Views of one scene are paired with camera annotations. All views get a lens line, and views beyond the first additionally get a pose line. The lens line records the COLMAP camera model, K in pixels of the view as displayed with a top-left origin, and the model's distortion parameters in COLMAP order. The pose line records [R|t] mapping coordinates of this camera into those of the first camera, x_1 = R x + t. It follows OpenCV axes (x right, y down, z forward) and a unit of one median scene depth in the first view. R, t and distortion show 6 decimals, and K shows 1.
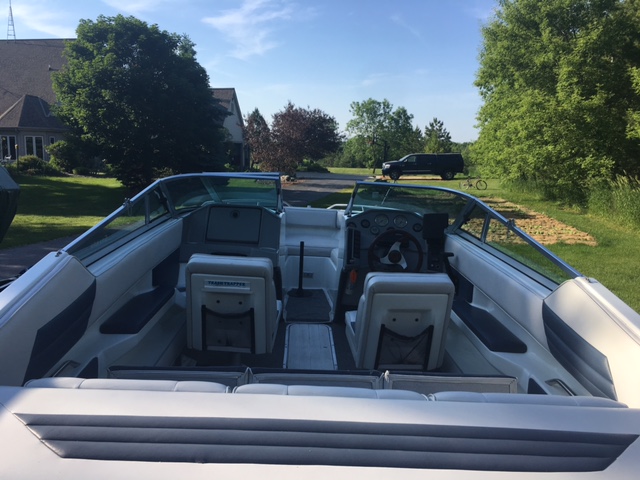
lens RADIAL K [[548.9, 0, 327.5], [0, 548.9, 237.9], [0, 0, 1]] dist [0.133849, -0.216198]
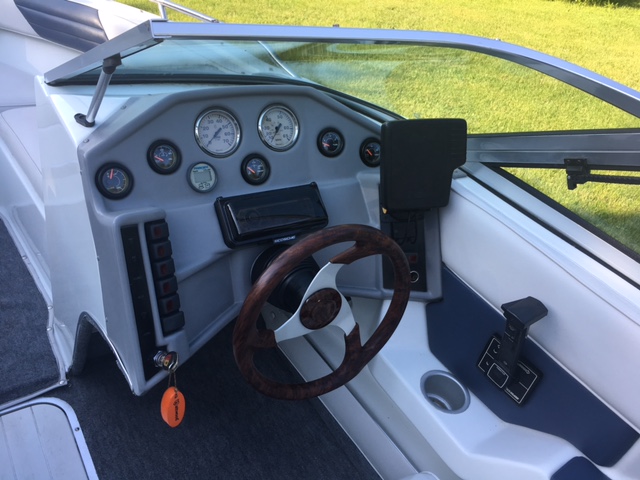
lens RADIAL K [[542.0, 0, 318.0], [0, 542.0, 237.7], [0, 0, 1]] dist [0.065129, -0.097735]
pose [[0.856299, -0.221939, 0.466364, 0.001350], [-0.034878, 0.876055, 0.480947, -0.119683], [-0.515302, -0.428100, 0.742424, 0.754006]]
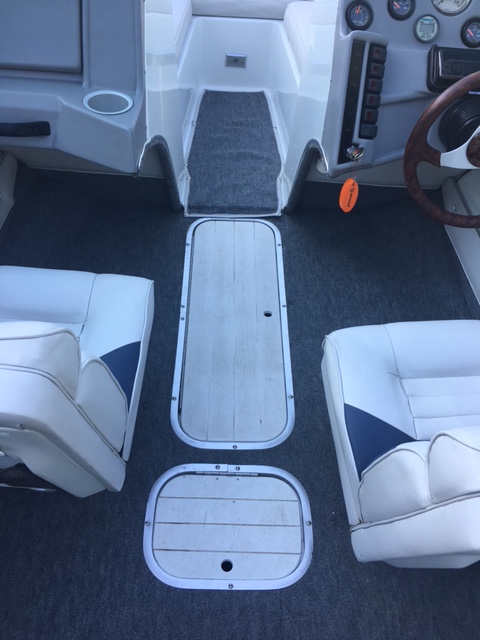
lens RADIAL K [[542.0, 0, 243.7], [0, 542.0, 318.7], [0, 0, 1]] dist [0.065129, -0.097735]
pose [[0.999193, 0.029194, -0.027588, -0.010876], [-0.004857, 0.769606, 0.638501, -0.089624], [0.039872, -0.637852, 0.769126, 0.627836]]
